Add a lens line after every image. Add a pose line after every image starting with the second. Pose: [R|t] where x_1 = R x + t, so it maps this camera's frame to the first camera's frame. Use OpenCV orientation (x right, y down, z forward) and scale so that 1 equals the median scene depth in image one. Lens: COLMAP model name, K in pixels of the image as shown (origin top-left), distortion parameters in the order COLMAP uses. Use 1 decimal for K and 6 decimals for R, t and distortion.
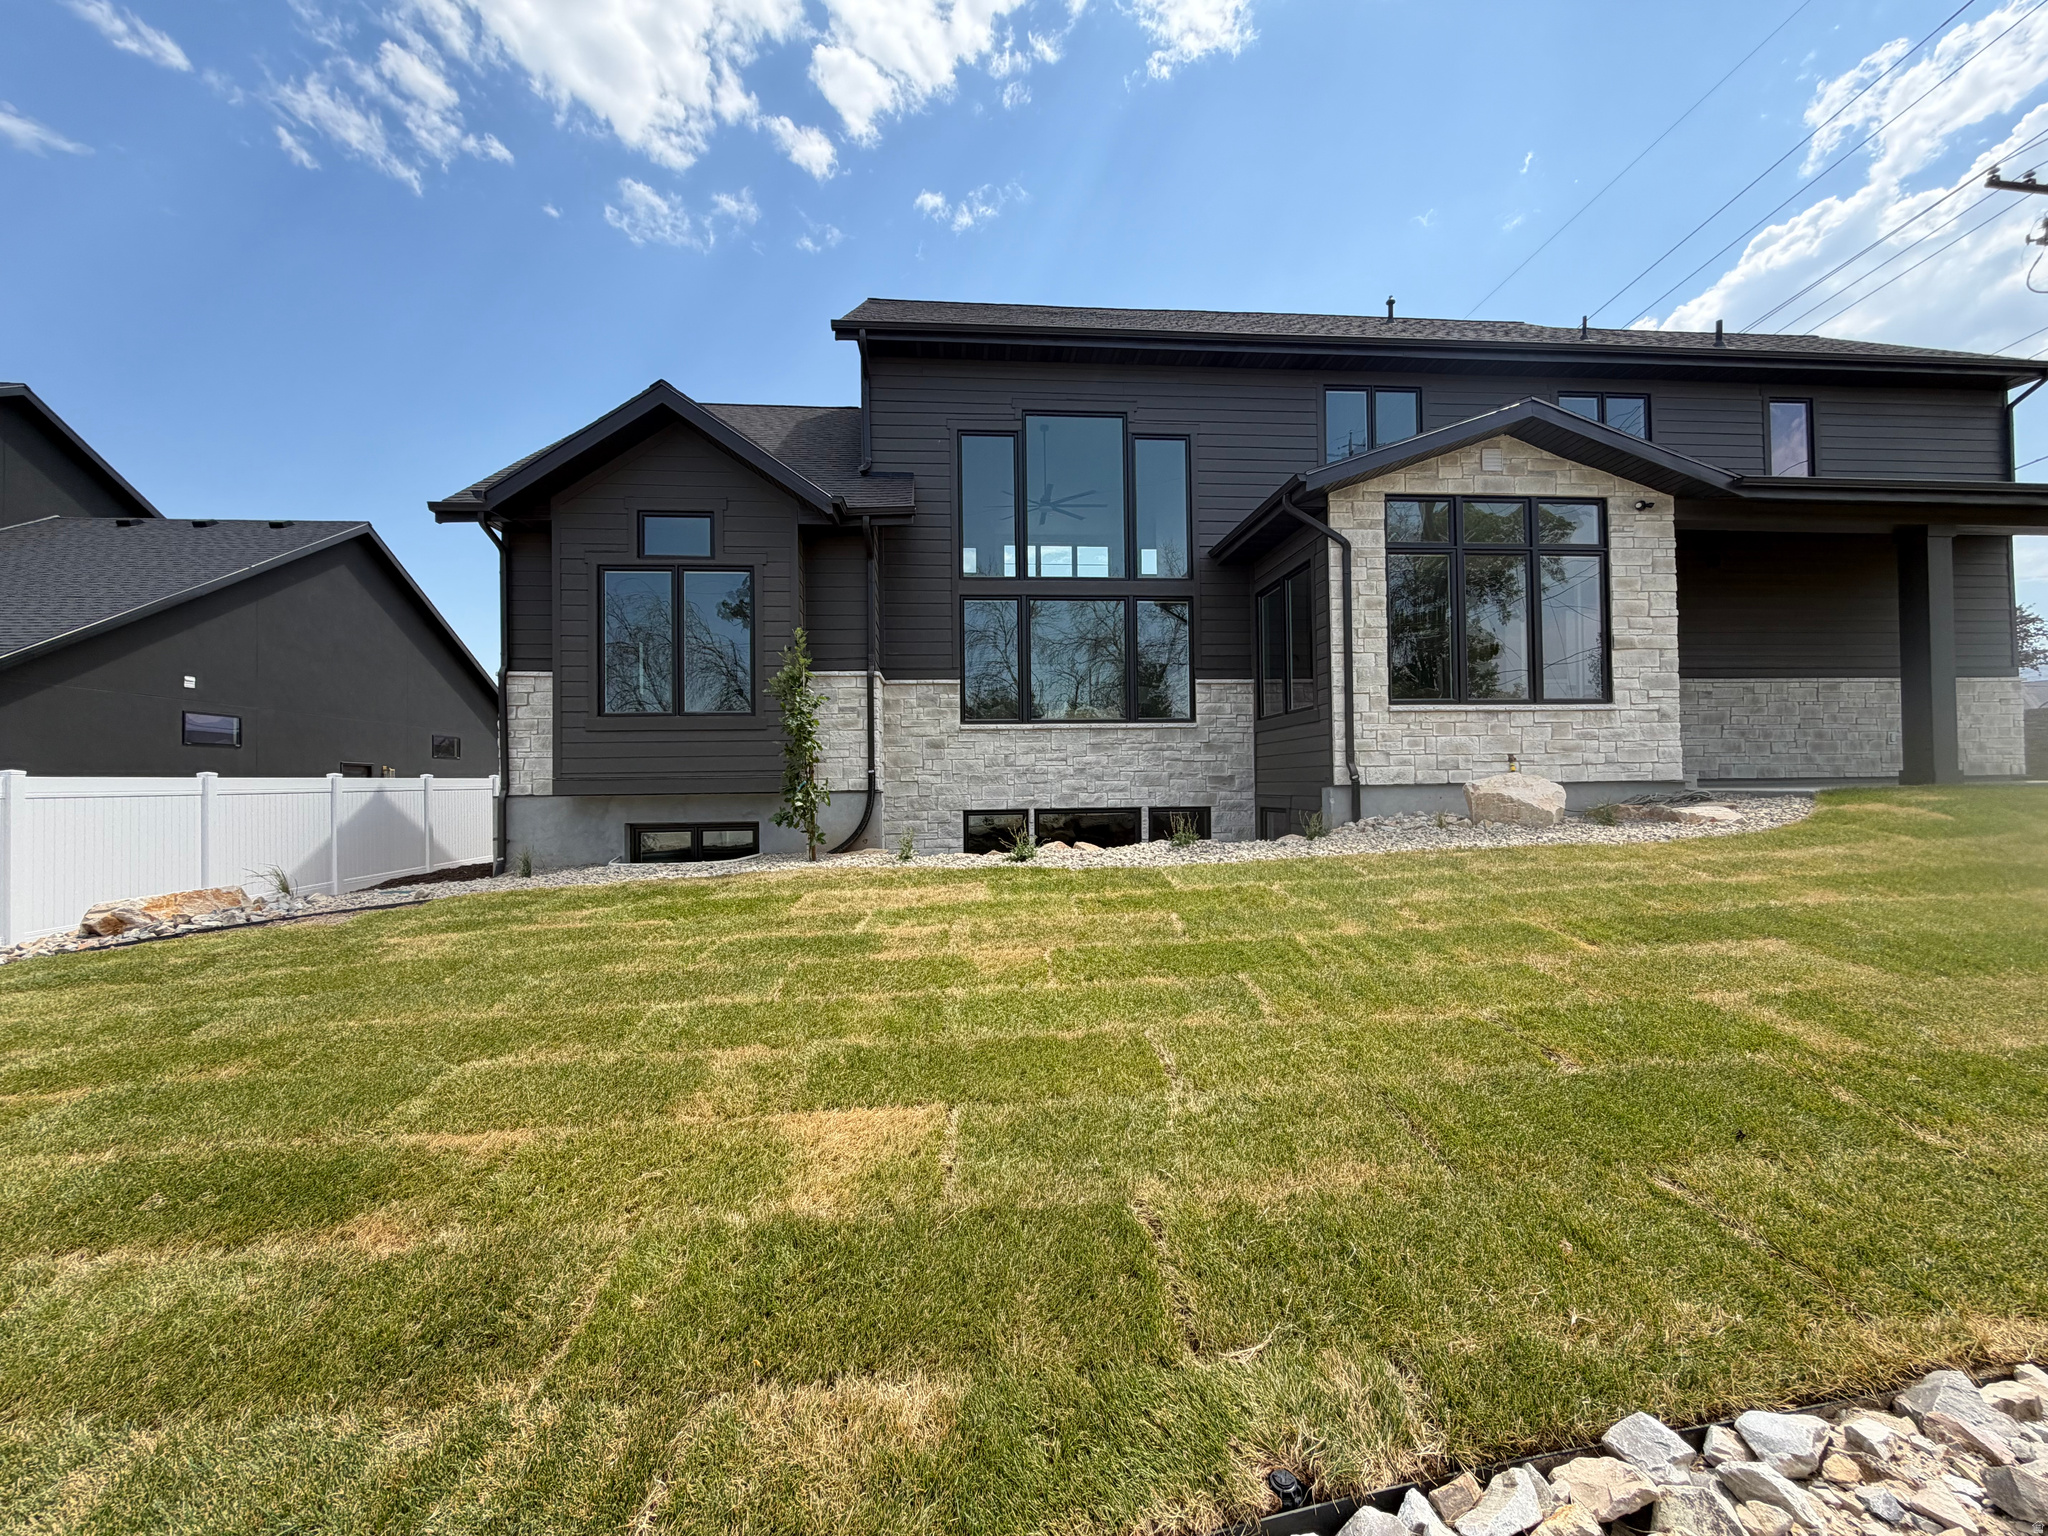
lens RADIAL K [[813.7, 0, 1017.0], [0, 813.7, 769.1], [0, 0, 1]] dist [-0.001161, 0.000360]
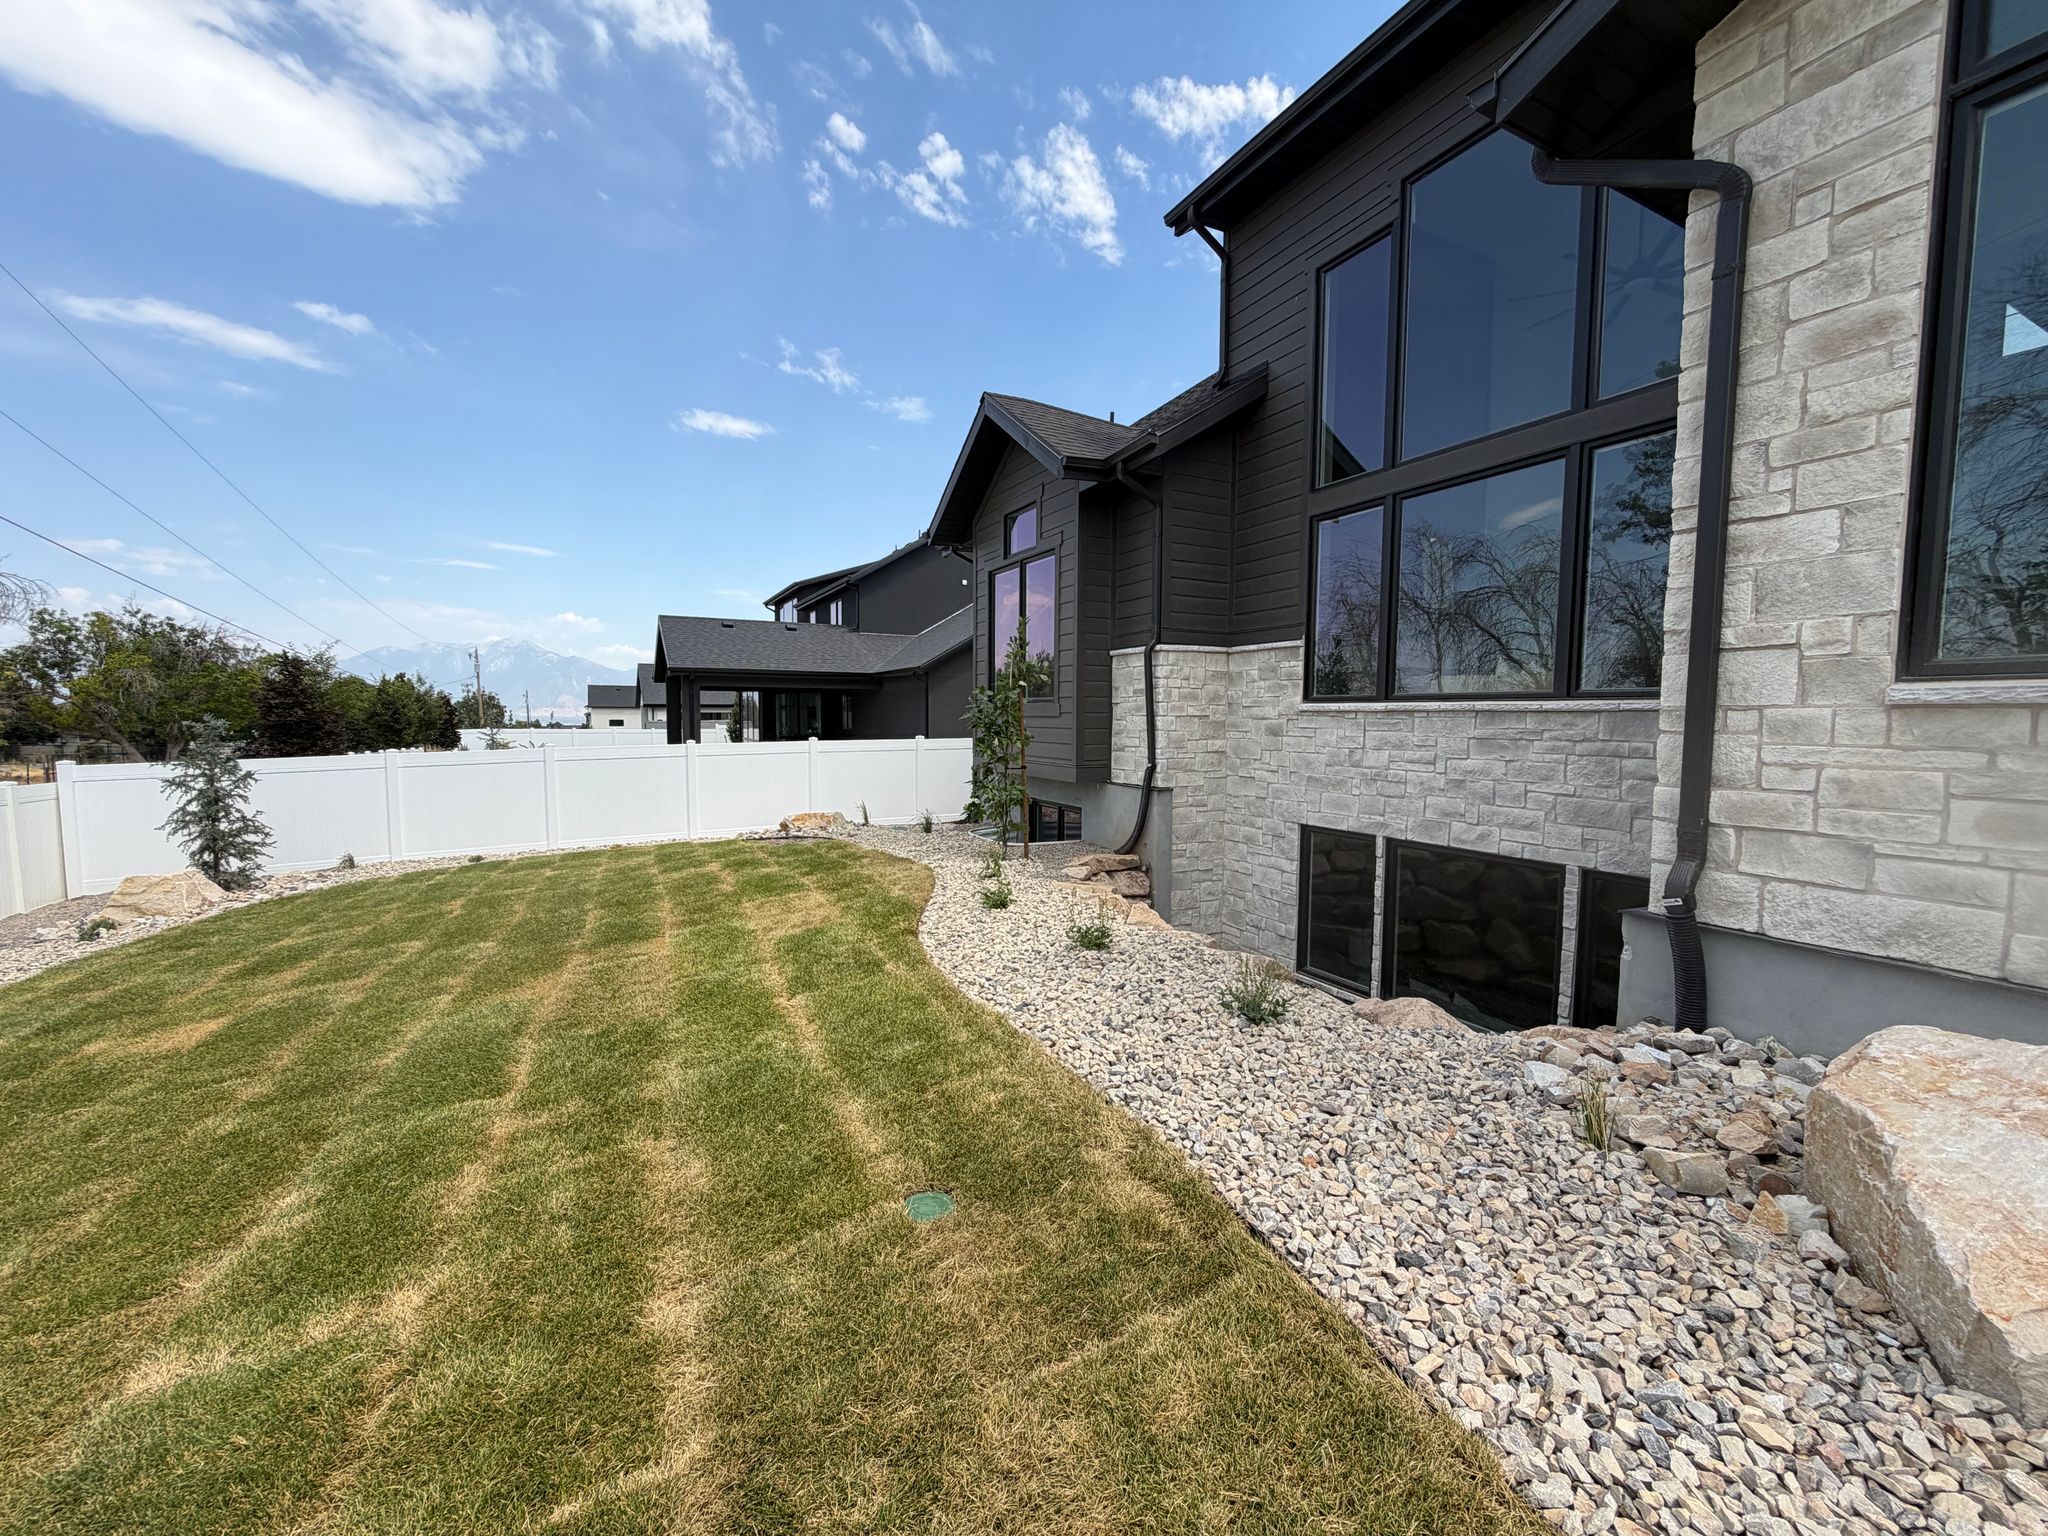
lens RADIAL K [[813.7, 0, 1017.0], [0, 813.7, 769.1], [0, 0, 1]] dist [-0.001161, 0.000360]
pose [[0.385759, 0.078121, -0.919286, 0.494905], [0.006735, 0.996144, 0.087479, -0.061810], [0.922575, -0.039937, 0.383745, 0.495859]]
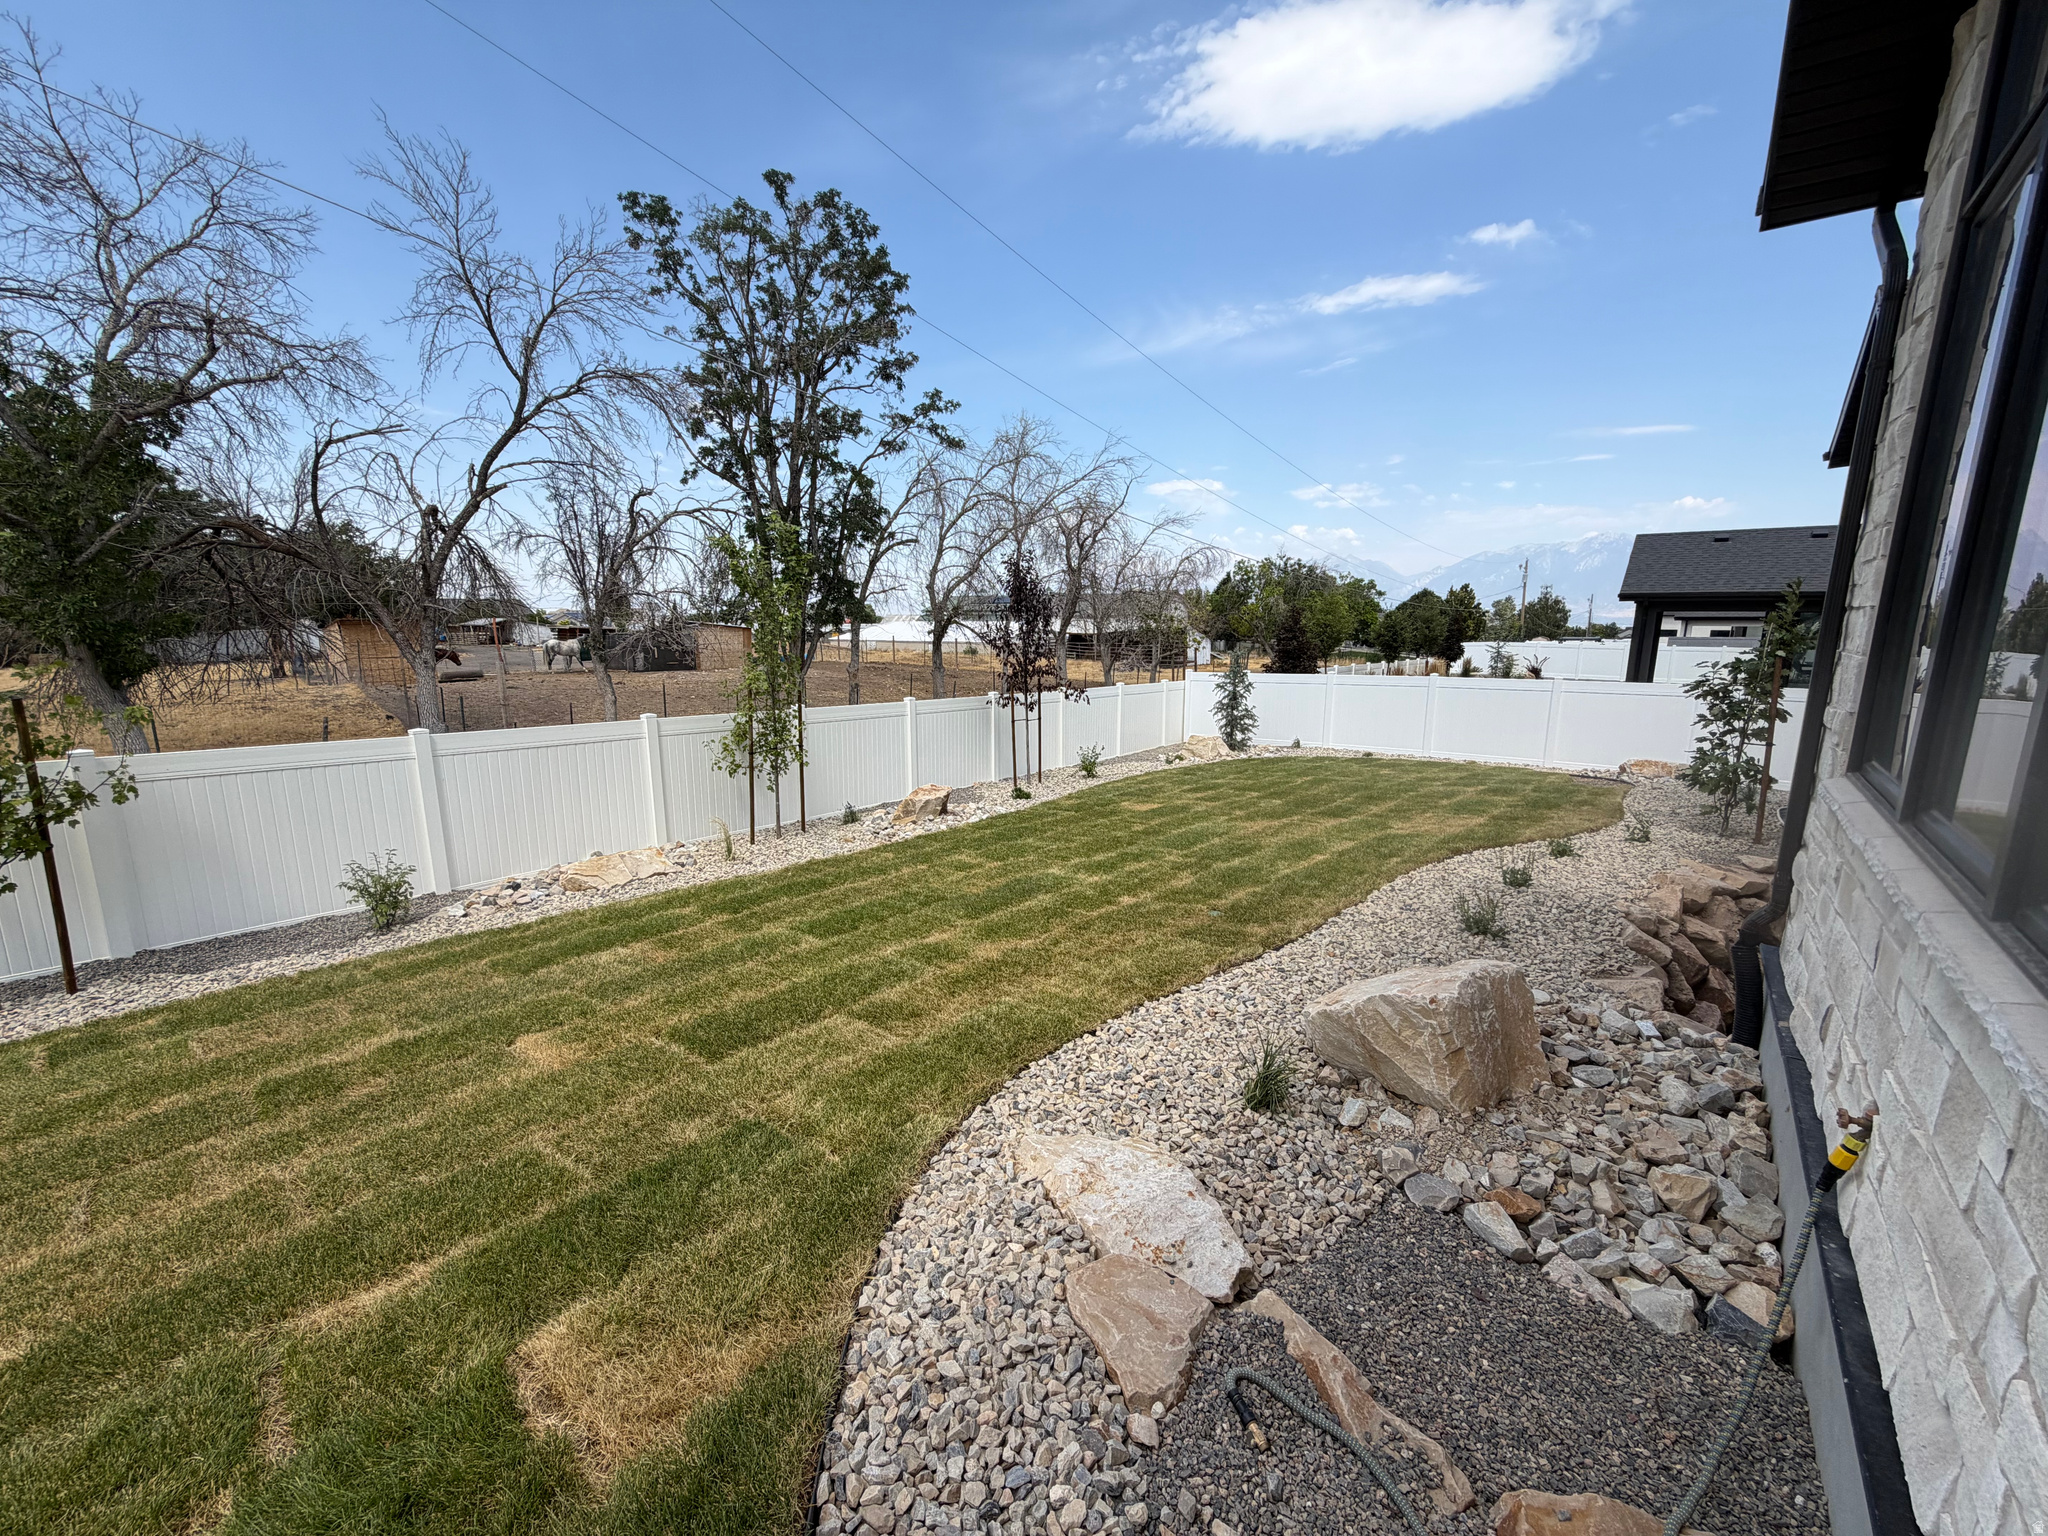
lens RADIAL K [[813.7, 0, 1017.0], [0, 813.7, 769.1], [0, 0, 1]] dist [-0.001161, 0.000360]
pose [[-0.694725, 0.149823, -0.703499, 0.792025], [0.023544, 0.982278, 0.185944, -0.132659], [0.718890, 0.112617, -0.685940, 0.871124]]
